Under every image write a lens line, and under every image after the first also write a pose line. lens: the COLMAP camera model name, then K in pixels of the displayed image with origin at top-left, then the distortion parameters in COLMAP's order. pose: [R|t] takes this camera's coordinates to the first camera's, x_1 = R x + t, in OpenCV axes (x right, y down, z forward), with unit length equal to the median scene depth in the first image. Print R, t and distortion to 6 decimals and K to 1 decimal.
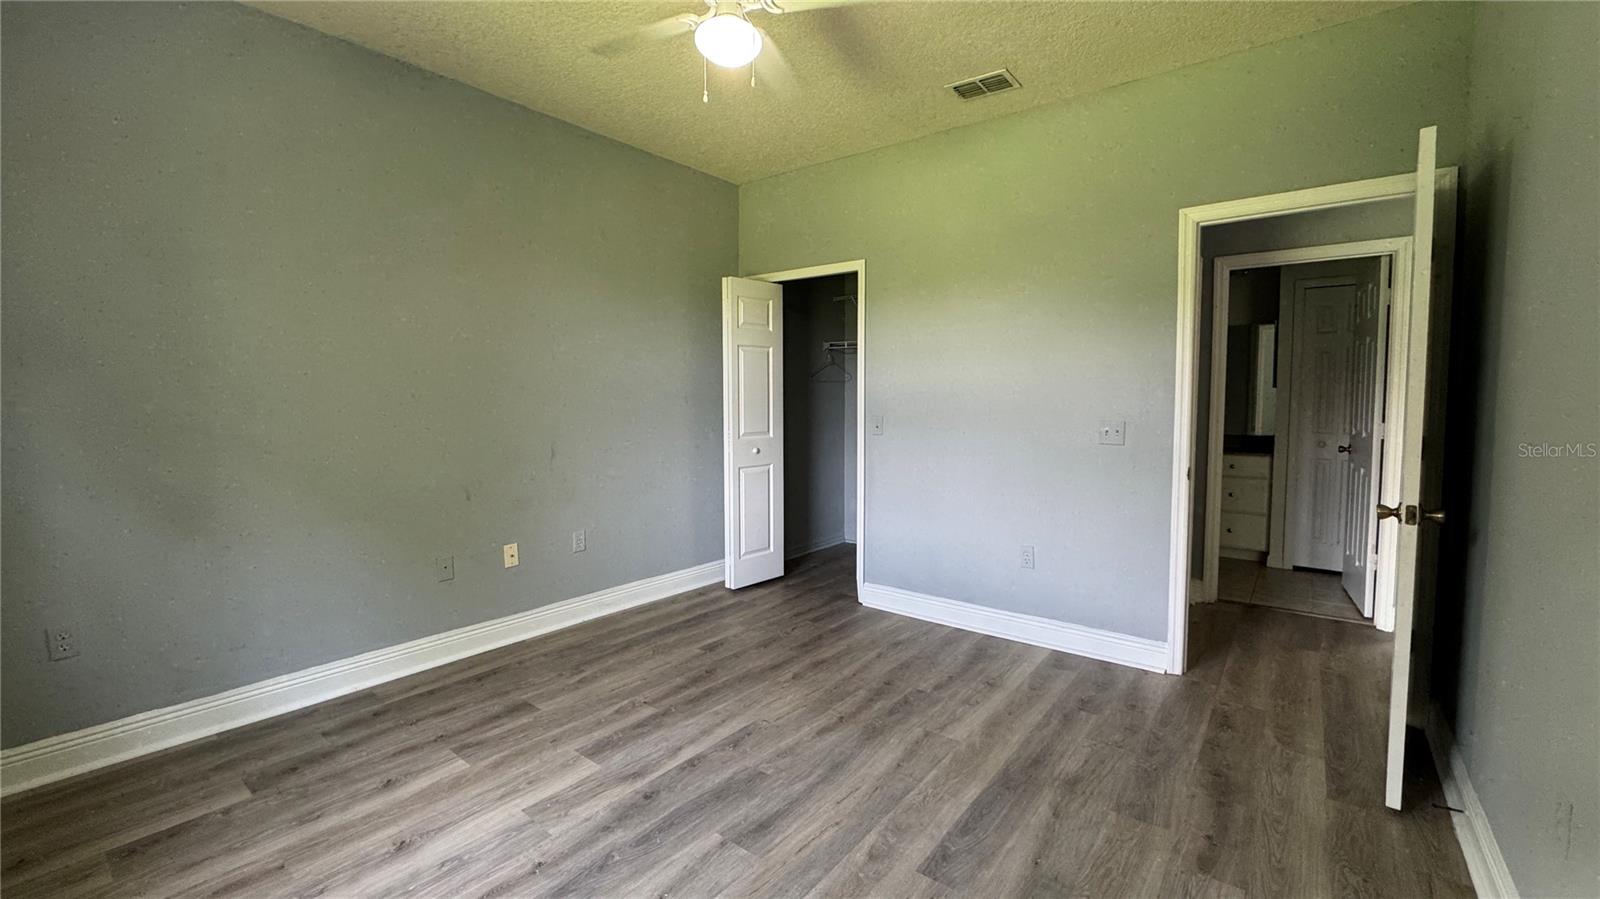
lens RADIAL K [[646.6, 0, 804.8], [0, 646.6, 433.4], [0, 0, 1]] dist [-0.017992, 0.002502]
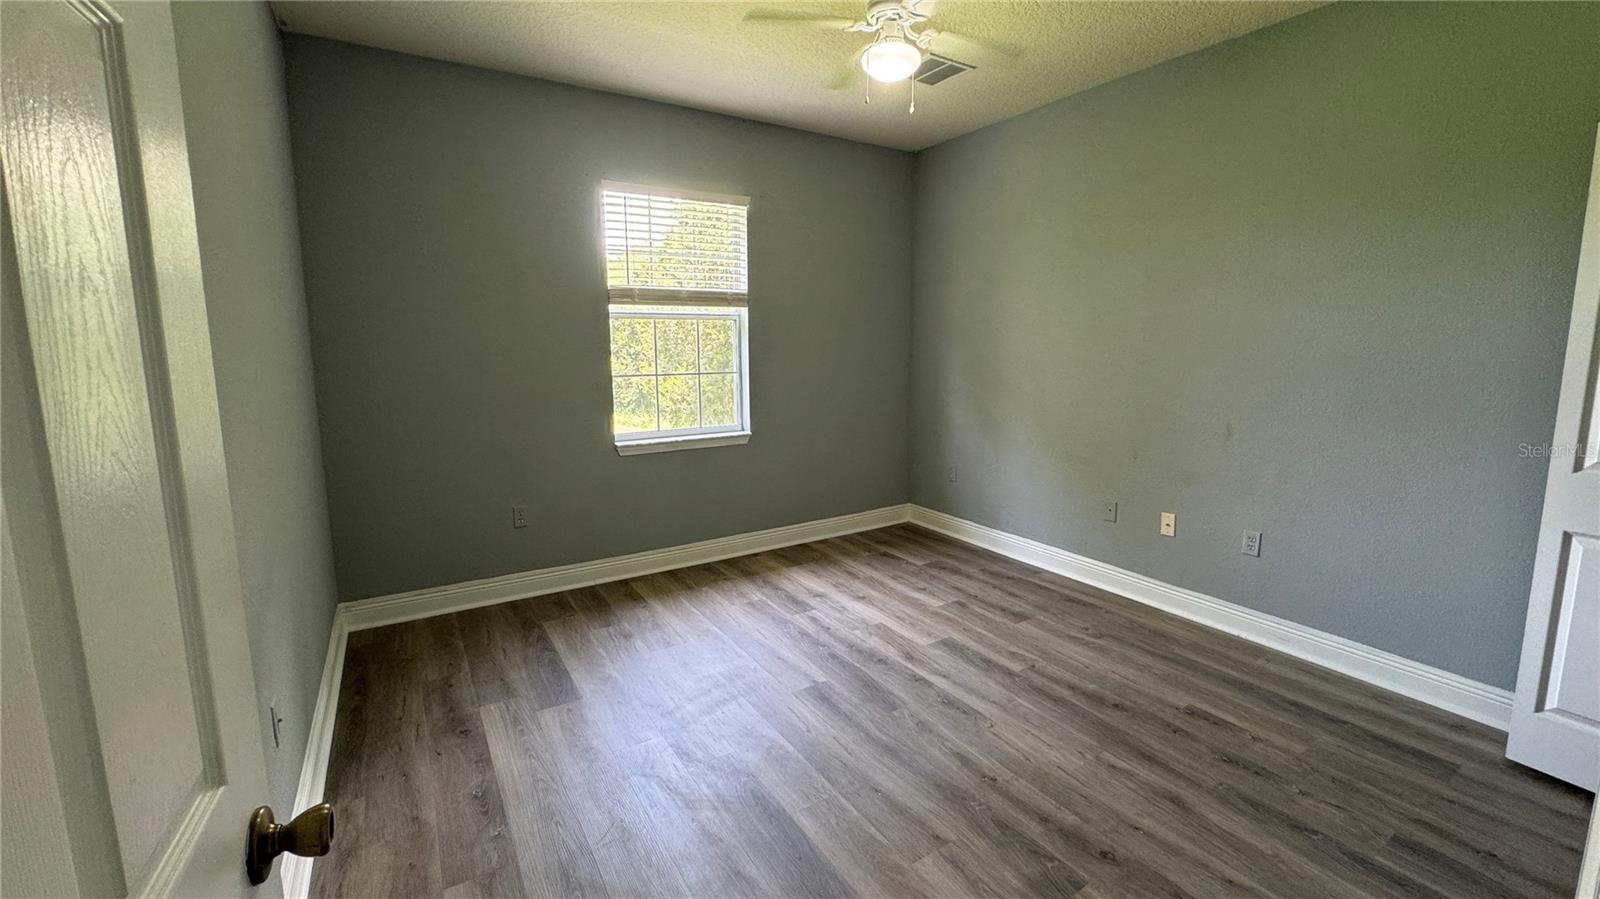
lens RADIAL K [[646.6, 0, 804.8], [0, 646.6, 433.4], [0, 0, 1]] dist [-0.017992, 0.002502]
pose [[-0.334334, 0.133566, -0.932942, 0.852701], [-0.051606, 0.985827, 0.159631, -0.106446], [0.941041, 0.101515, -0.322703, 1.018976]]
